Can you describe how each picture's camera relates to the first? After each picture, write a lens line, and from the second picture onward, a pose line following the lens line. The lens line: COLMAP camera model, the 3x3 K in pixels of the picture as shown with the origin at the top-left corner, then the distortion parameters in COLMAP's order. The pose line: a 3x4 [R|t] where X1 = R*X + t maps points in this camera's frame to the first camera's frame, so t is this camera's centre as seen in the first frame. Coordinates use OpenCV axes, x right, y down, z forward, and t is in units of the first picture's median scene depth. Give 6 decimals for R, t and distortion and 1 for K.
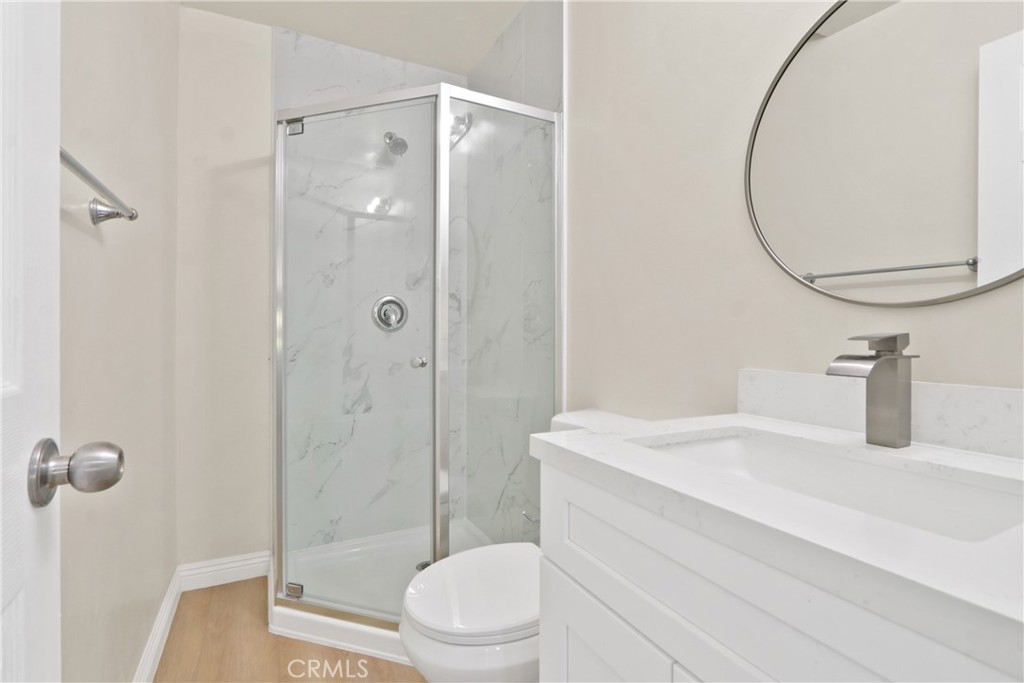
lens RADIAL K [[481.5, 0, 507.2], [0, 481.5, 349.7], [0, 0, 1]] dist [-0.003047, 0.000235]
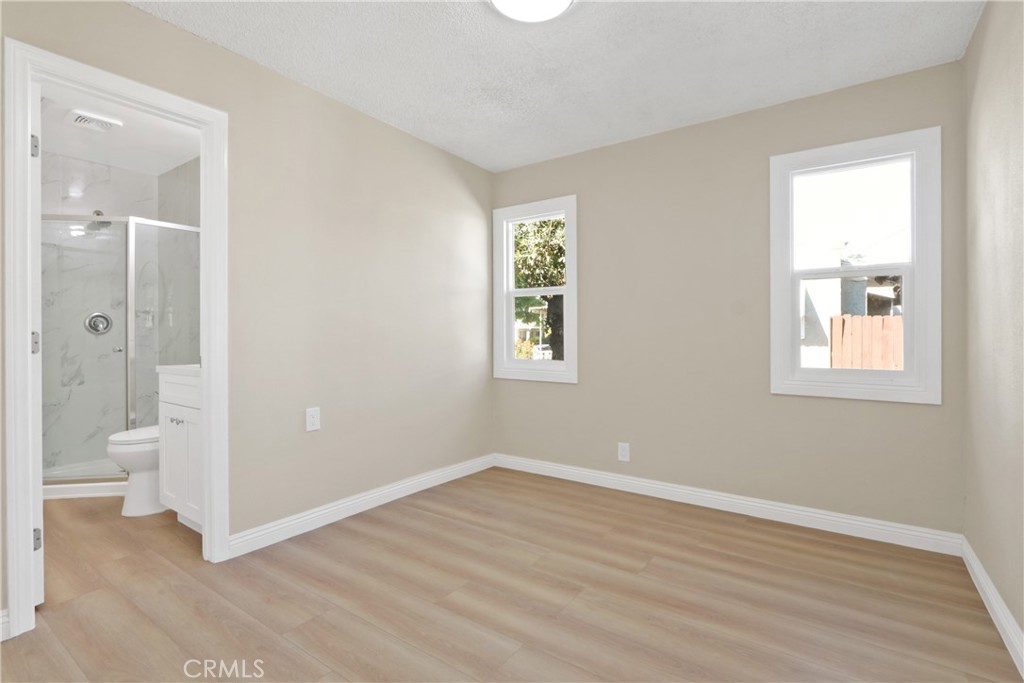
lens RADIAL K [[481.5, 0, 507.2], [0, 481.5, 349.7], [0, 0, 1]] dist [-0.003047, 0.000235]
pose [[0.889589, -0.009945, 0.456654, 0.244343], [0.014477, 0.999875, -0.006428, 0.043617], [-0.456533, 0.012329, 0.889621, -1.079549]]
